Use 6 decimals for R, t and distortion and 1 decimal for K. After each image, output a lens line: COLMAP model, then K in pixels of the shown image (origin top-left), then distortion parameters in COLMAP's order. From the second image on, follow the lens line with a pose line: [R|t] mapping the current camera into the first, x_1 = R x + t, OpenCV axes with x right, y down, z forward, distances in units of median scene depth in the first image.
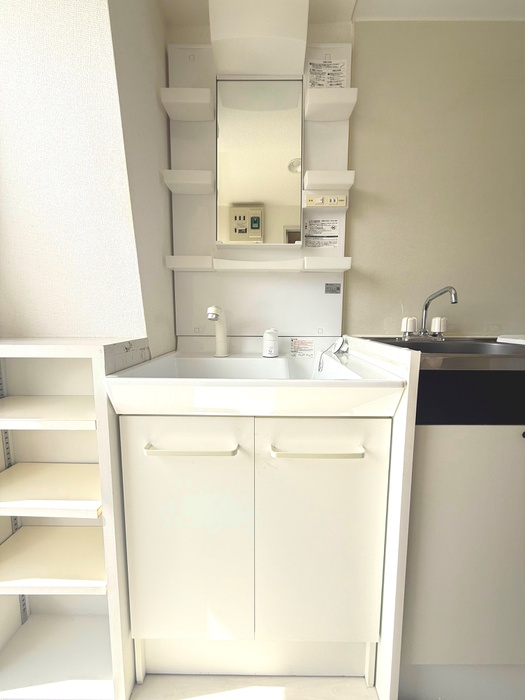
lens RADIAL K [[280.0, 0, 263.4], [0, 280.0, 349.5], [0, 0, 1]] dist [0.001739, -0.001123]
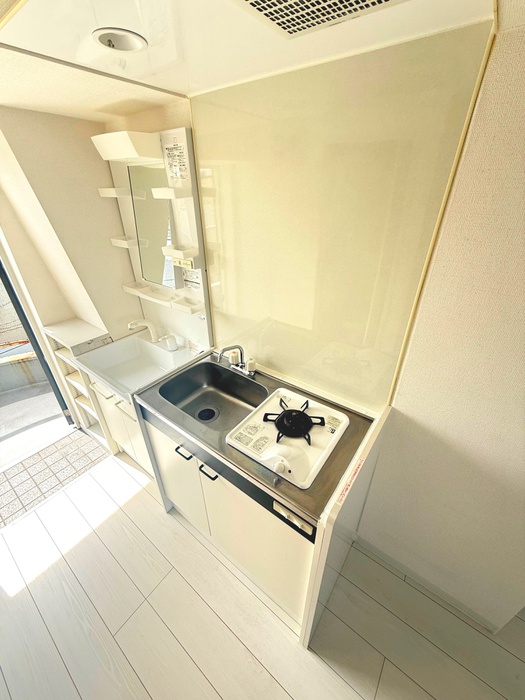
lens RADIAL K [[280.0, 0, 261.1], [0, 280.0, 348.4], [0, 0, 1]] dist [0.001739, -0.001123]
pose [[0.797404, 0.290391, -0.528980, 1.415792], [-0.060887, 0.910843, 0.408237, -0.741285], [0.600366, -0.293322, 0.743991, 0.062859]]
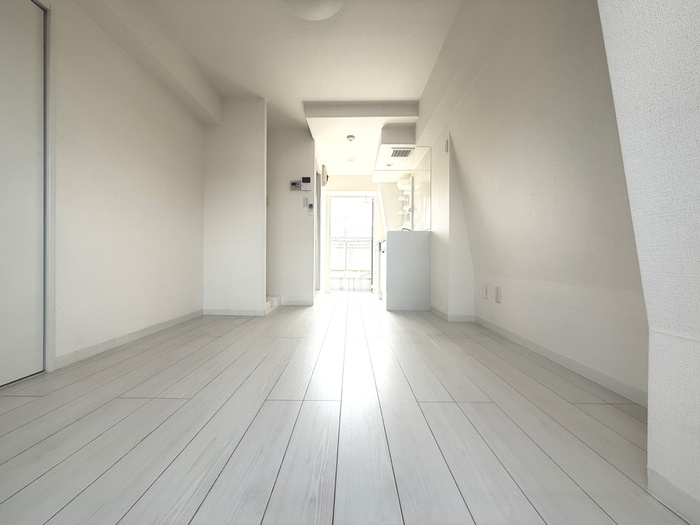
lens RADIAL K [[280.0, 0, 350.1], [0, 280.0, 261.1], [0, 0, 1]] dist [0.001739, -0.001123]
pose [[-0.011238, 0.003621, -0.999930, 4.875745], [-0.117547, 0.993055, 0.004917, 0.386616], [0.993004, 0.117594, -0.010734, 0.213334]]
